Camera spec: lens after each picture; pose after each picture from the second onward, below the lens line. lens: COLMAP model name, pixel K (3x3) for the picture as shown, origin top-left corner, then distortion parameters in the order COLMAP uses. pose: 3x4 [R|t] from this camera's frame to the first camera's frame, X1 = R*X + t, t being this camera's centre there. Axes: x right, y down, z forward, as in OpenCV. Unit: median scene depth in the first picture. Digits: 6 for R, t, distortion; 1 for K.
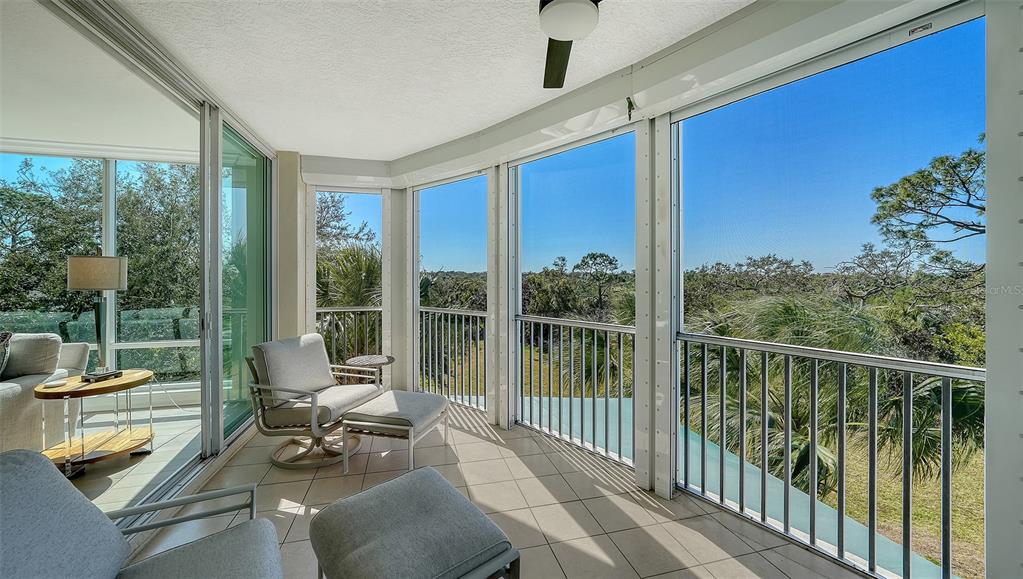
lens RADIAL K [[384.3, 0, 511.5], [0, 384.3, 289.5], [0, 0, 1]] dist [-0.000005, -0.000014]
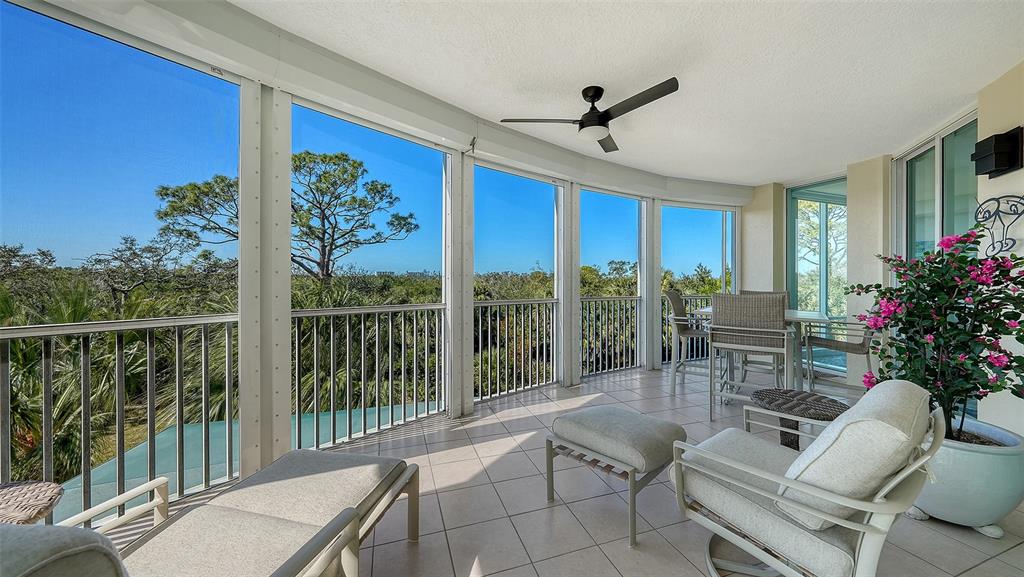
lens RADIAL K [[361.2, 0, 519.4], [0, 361.2, 277.6], [0, 0, 1]] dist [-0.000058, 0.000004]
pose [[-0.080042, -0.005931, 0.996774, -0.122658], [0.023278, 0.999698, 0.007818, 0.001892], [-0.996520, 0.023829, -0.079880, 0.110636]]
